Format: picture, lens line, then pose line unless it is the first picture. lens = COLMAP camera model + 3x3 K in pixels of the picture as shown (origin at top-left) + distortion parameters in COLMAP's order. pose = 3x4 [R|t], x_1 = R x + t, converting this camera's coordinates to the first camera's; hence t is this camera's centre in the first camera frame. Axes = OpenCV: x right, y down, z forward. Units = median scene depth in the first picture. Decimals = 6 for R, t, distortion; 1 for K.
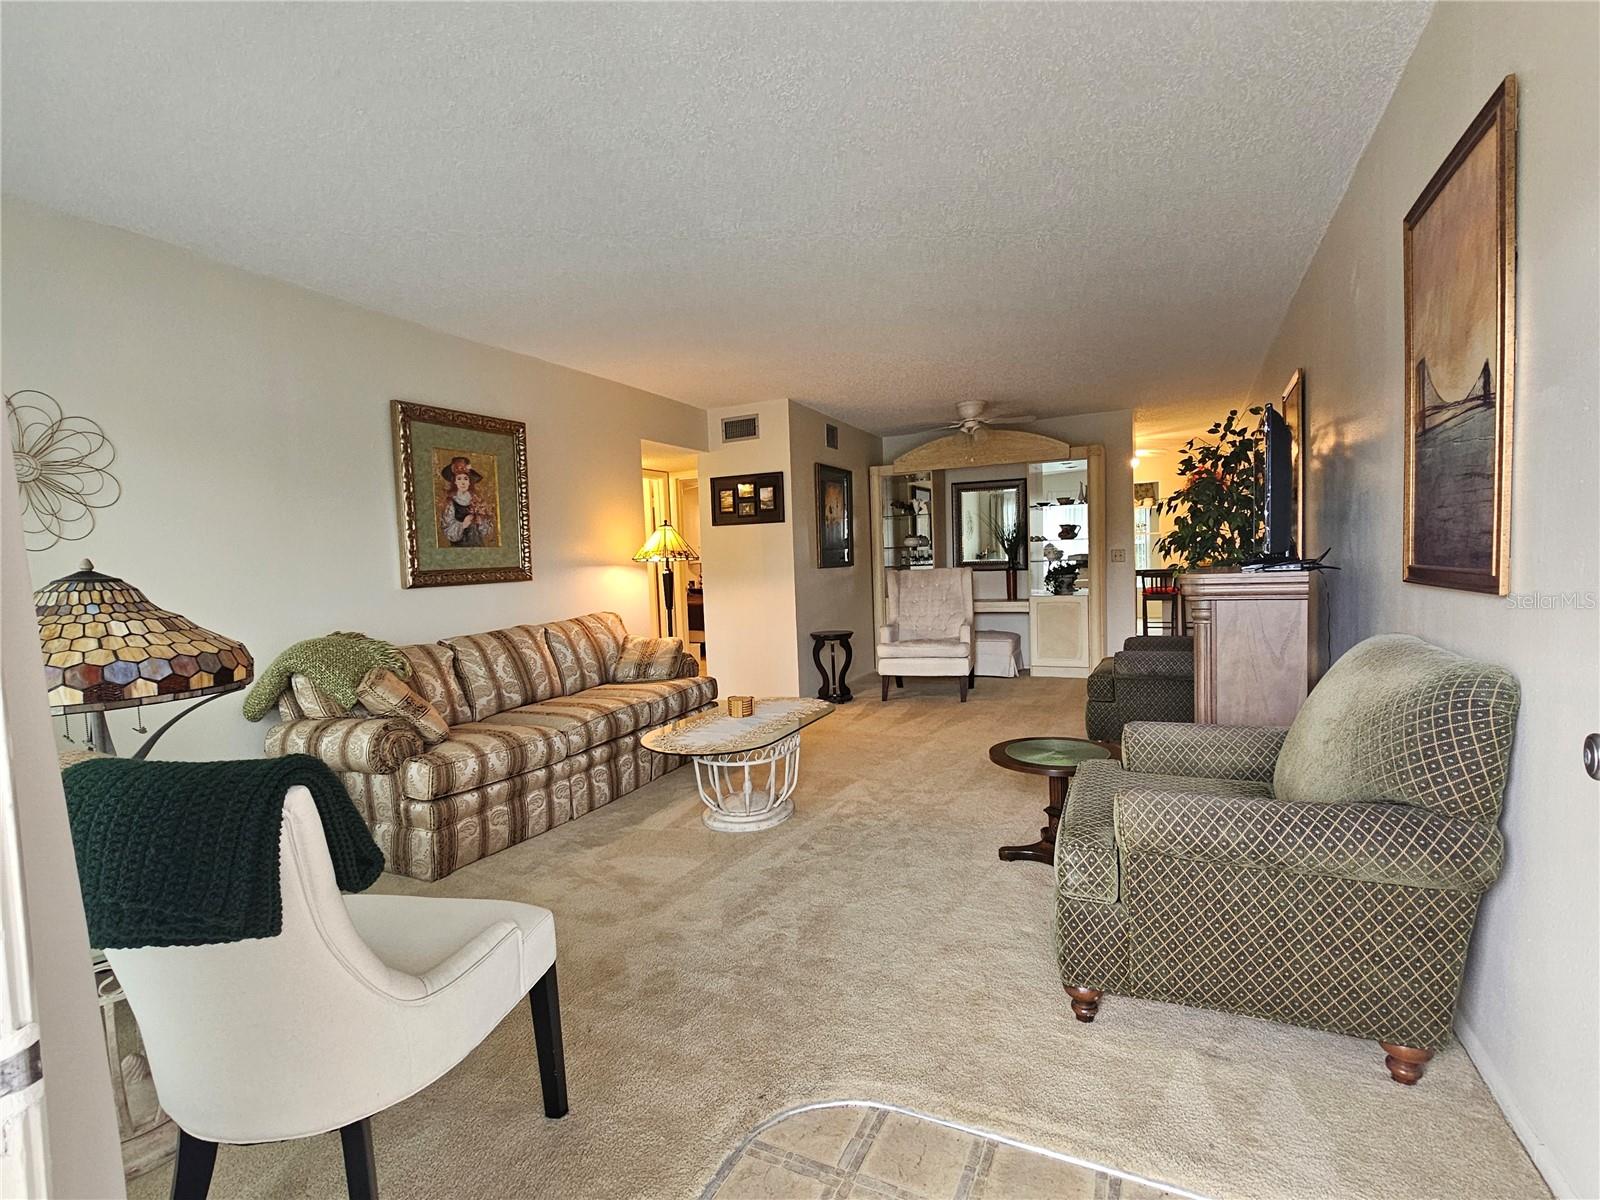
lens RADIAL K [[661.0, 0, 798.3], [0, 661.0, 605.4], [0, 0, 1]] dist [0.002445, 0.000913]
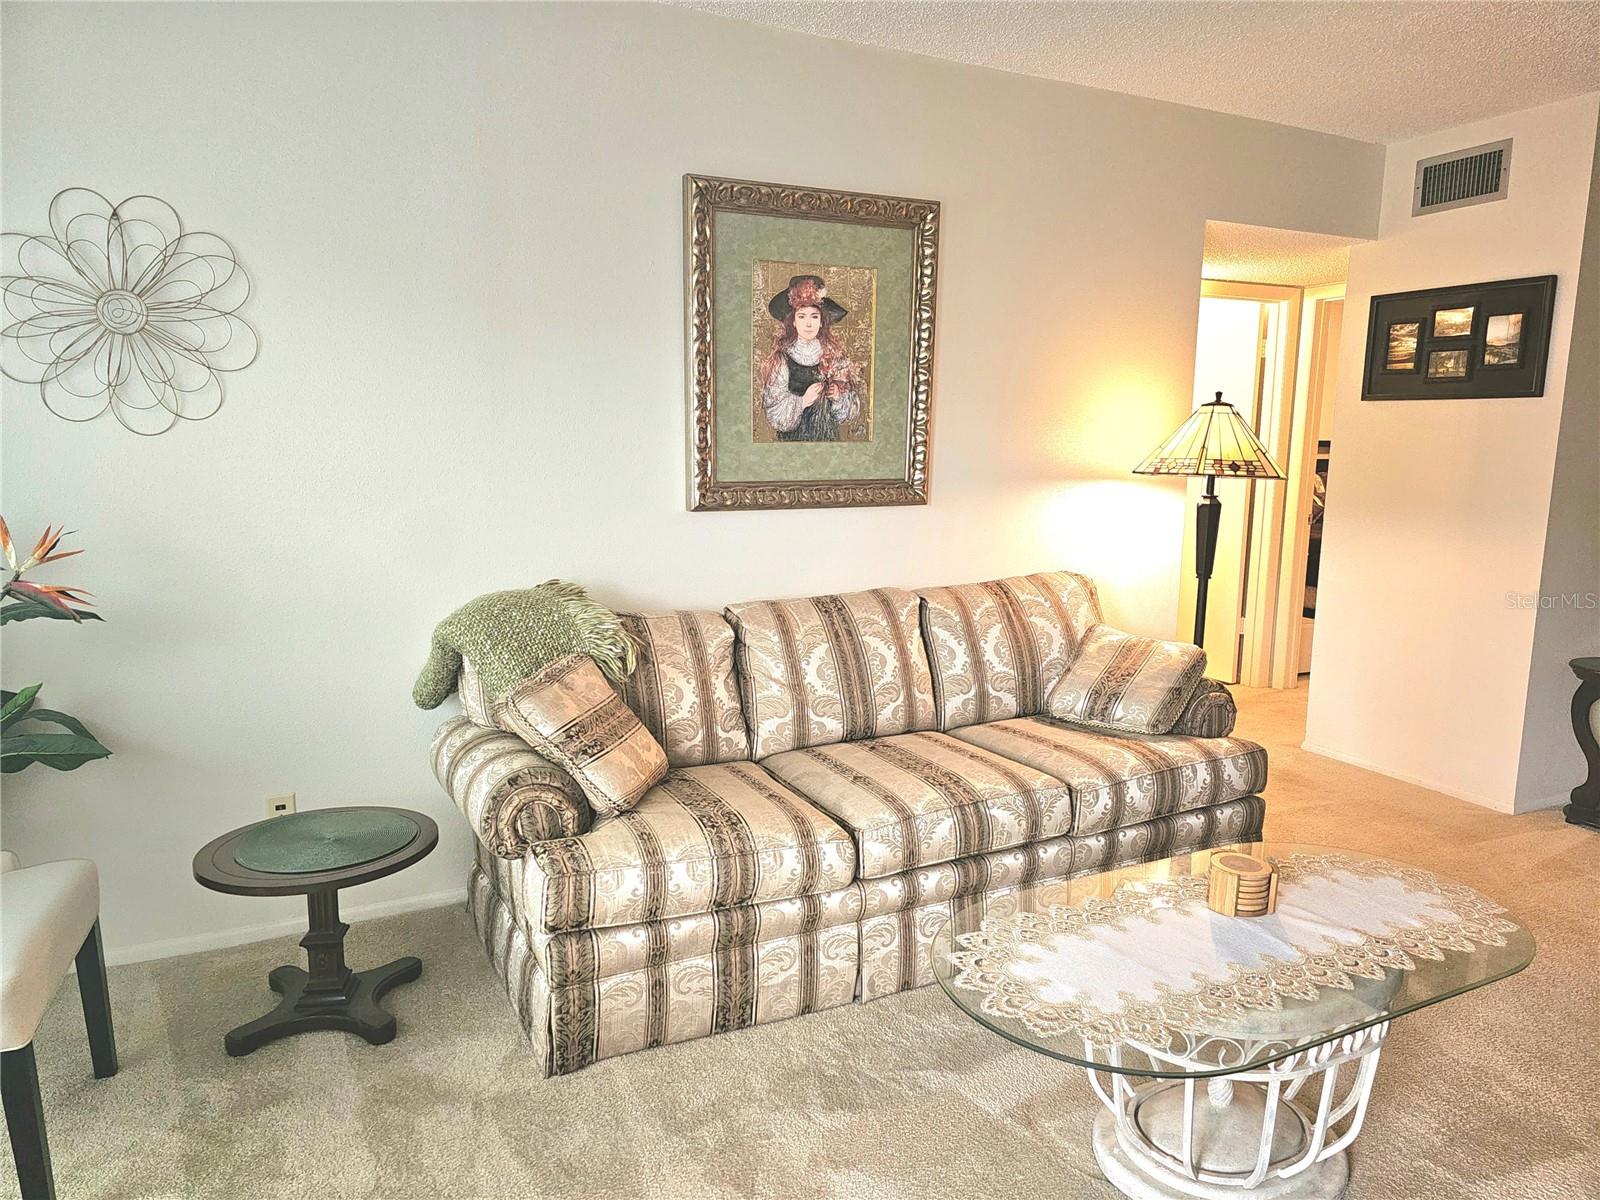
lens RADIAL K [[1051.1, 0, 801.4], [0, 1051.1, 622.2], [0, 0, 1]] dist [0.076556, -0.066696]
pose [[0.797466, 0.147805, -0.584980, 0.043905], [-0.089044, 0.987745, 0.128181, -0.049973], [0.596757, -0.050131, 0.800854, 0.268624]]
